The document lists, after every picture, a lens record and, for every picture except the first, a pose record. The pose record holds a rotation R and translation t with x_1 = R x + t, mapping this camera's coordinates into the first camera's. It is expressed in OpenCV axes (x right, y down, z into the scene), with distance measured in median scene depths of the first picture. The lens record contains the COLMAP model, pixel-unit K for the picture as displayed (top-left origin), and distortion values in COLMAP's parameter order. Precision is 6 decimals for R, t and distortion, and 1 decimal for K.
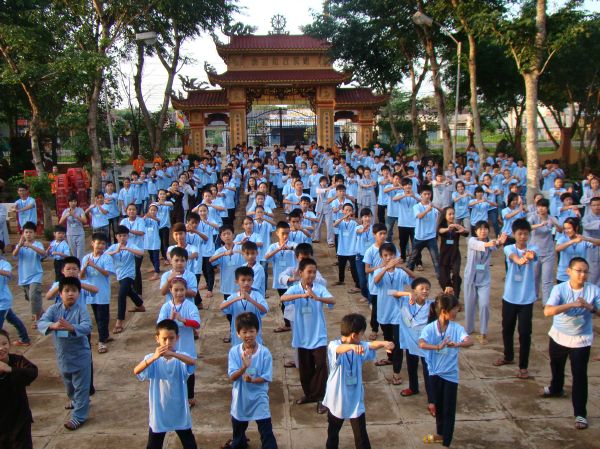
lens RADIAL K [[683.8, 0, 300.0], [0, 683.8, 224.5], [0, 0, 1]] dist [-0.059114, 0.042468]
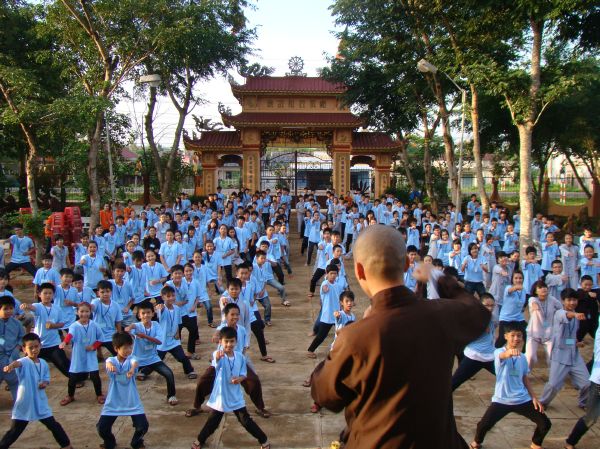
lens RADIAL K [[731.7, 0, 300.0], [0, 731.7, 224.5], [0, 0, 1]] dist [-0.025220, 0.009248]
pose [[0.998579, 0.028391, -0.045095, 0.029597], [-0.031336, 0.997328, -0.065997, 0.002091], [0.043101, 0.067316, 0.996800, -0.033482]]
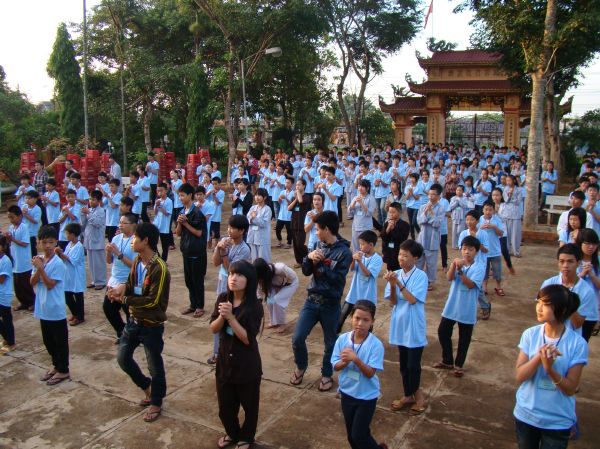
lens RADIAL K [[548.8, 0, 300.0], [0, 548.8, 224.5], [0, 0, 1]] dist [-0.173734, 0.121738]
pose [[0.856391, 0.113015, -0.503807, 0.211523], [-0.098488, 0.993591, 0.055470, -0.007519], [0.506847, 0.002115, 0.862033, 0.084315]]
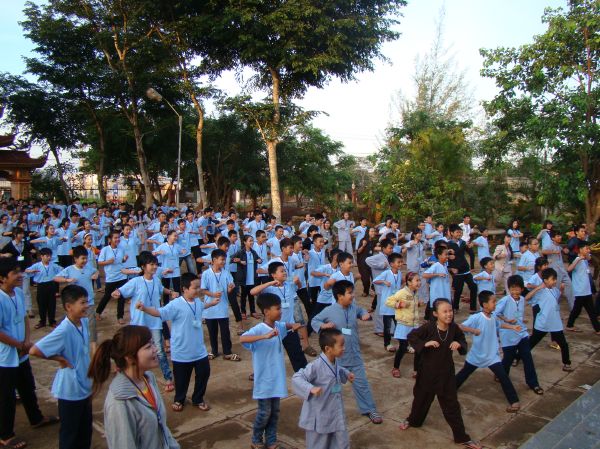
lens RADIAL K [[548.8, 0, 300.0], [0, 548.8, 224.5], [0, 0, 1]] dist [-0.173734, 0.121738]
pose [[0.722122, -0.017852, 0.691535, -0.186544], [0.080368, 0.995063, -0.058235, 0.008149], [-0.687082, 0.097630, 0.719991, 0.076559]]
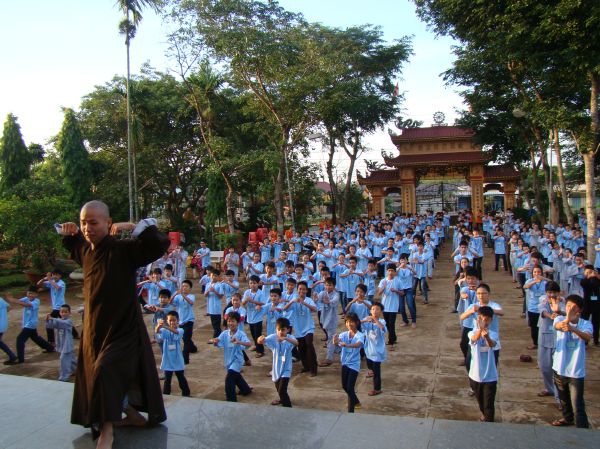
lens RADIAL K [[548.8, 0, 300.0], [0, 548.8, 224.5], [0, 0, 1]] dist [-0.173734, 0.121738]
pose [[0.937113, -0.000402, -0.349027, 0.083669], [-0.031351, 0.995860, -0.085324, 0.004080], [0.347616, 0.090900, 0.933220, -0.039741]]
